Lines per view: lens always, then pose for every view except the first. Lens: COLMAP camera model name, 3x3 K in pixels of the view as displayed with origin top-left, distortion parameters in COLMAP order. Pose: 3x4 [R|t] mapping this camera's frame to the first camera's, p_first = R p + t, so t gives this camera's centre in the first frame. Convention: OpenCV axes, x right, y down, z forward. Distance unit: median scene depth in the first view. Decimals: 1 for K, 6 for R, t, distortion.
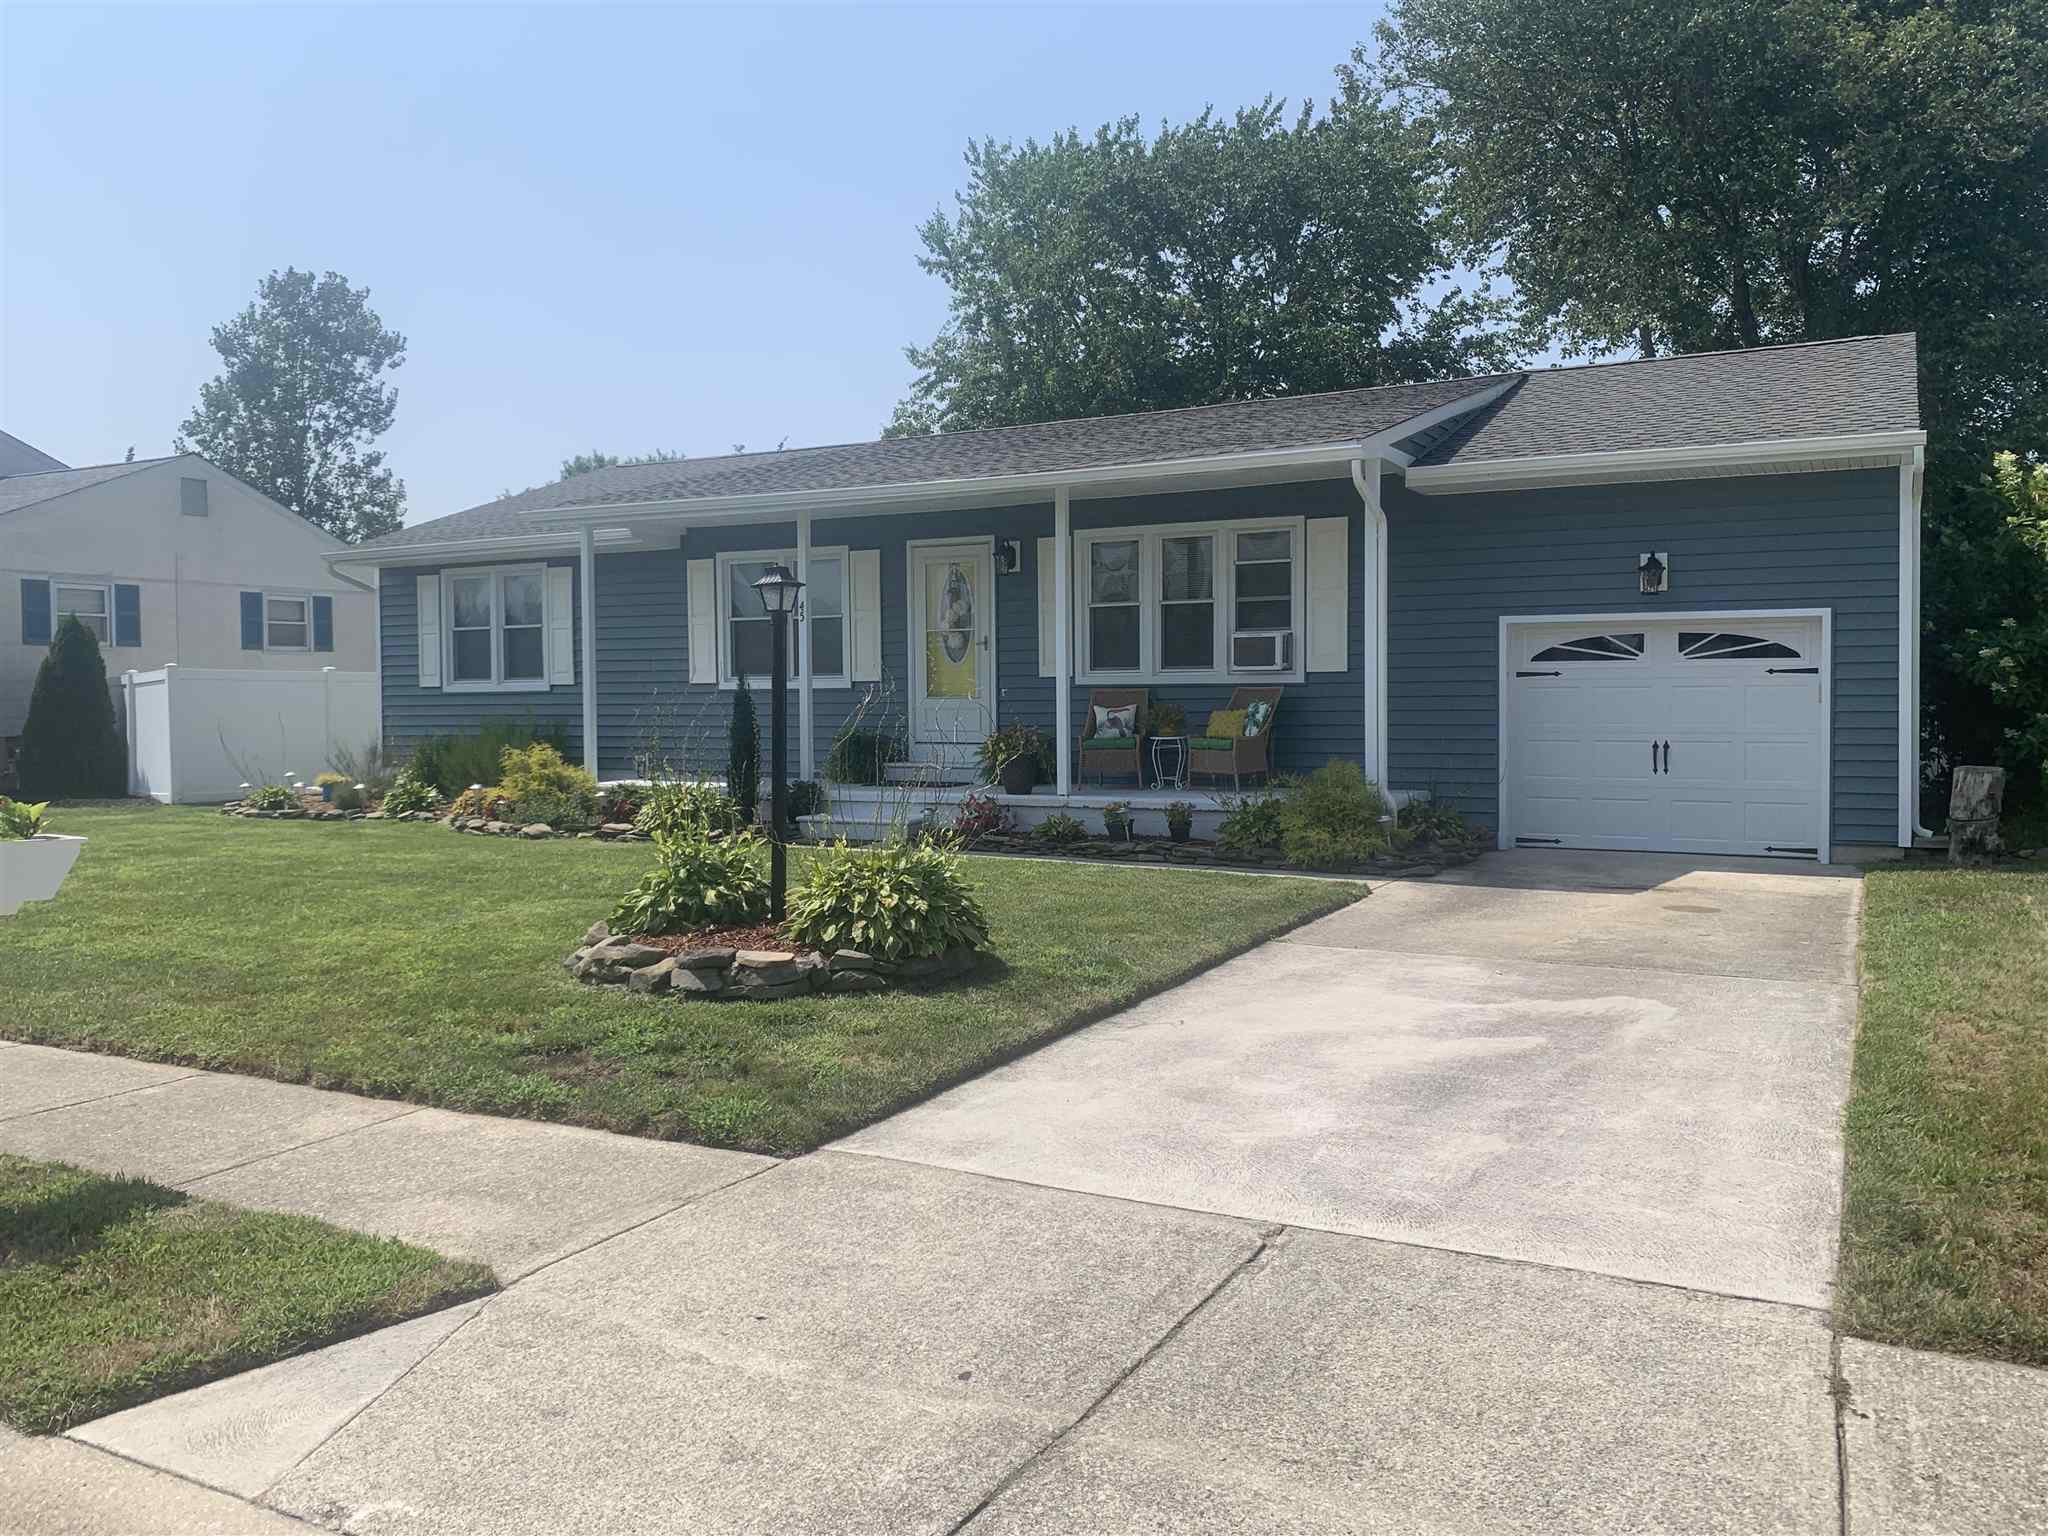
lens RADIAL K [[1562.2, 0, 1026.7], [0, 1562.2, 759.0], [0, 0, 1]] dist [0.031752, -0.042893]
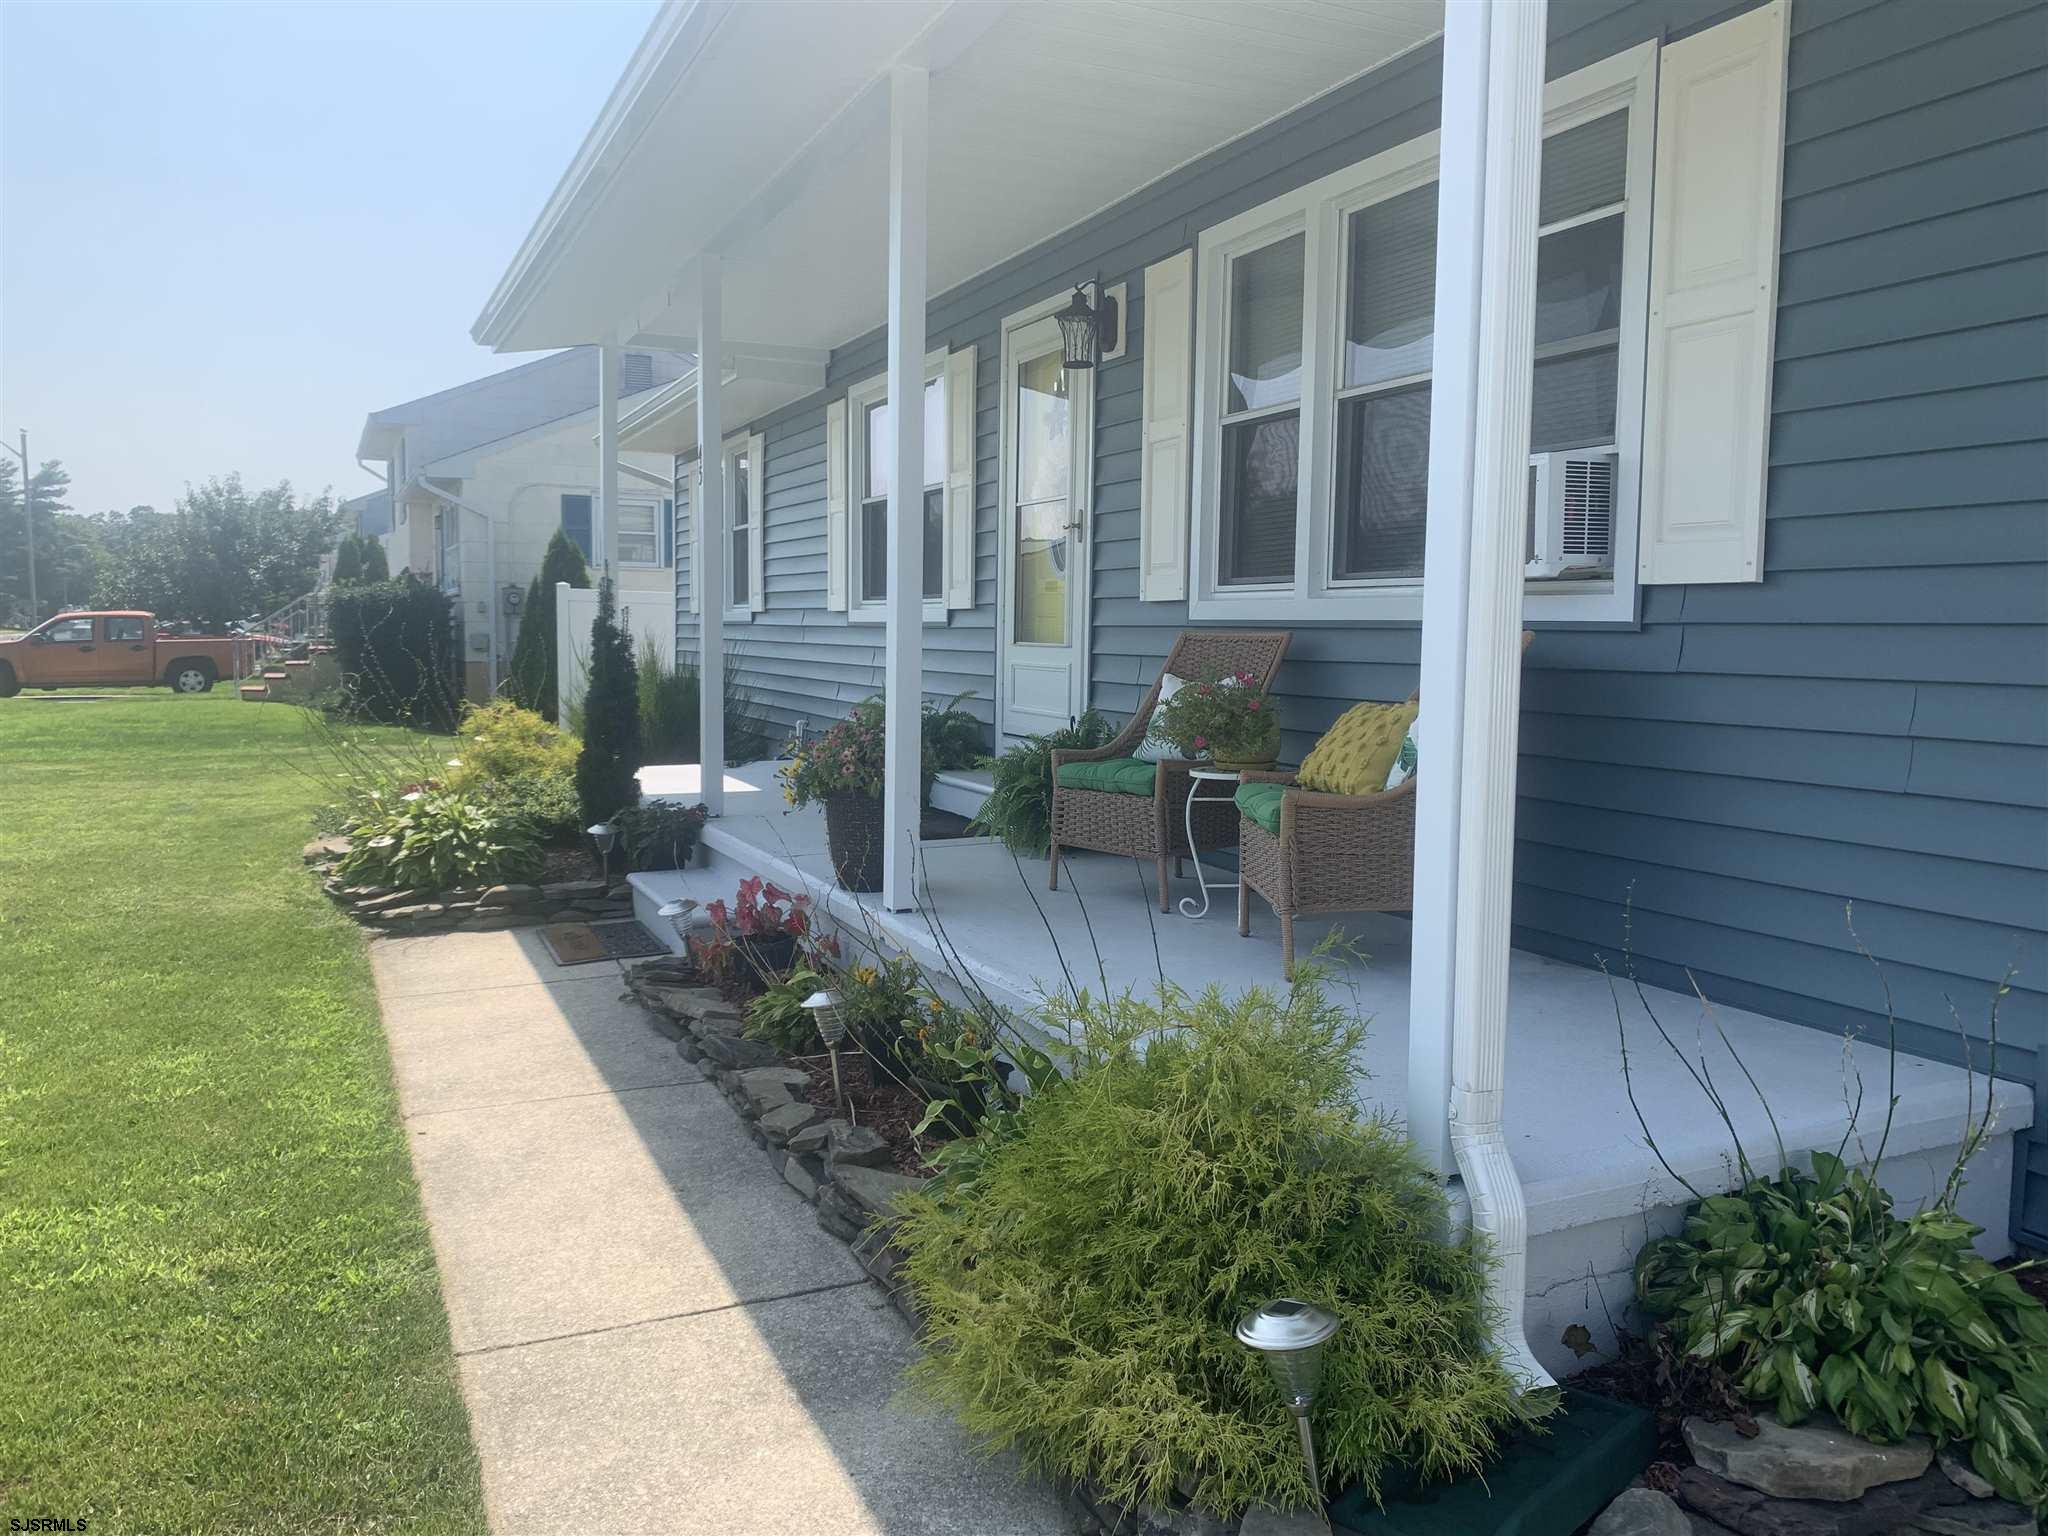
lens RADIAL K [[1562.2, 0, 1026.7], [0, 1562.2, 759.0], [0, 0, 1]] dist [0.031752, -0.042893]
pose [[0.803594, 0.070205, -0.591023, 0.234454], [-0.048024, 0.997429, 0.053182, -0.029838], [0.593237, -0.014354, 0.804900, 0.622466]]
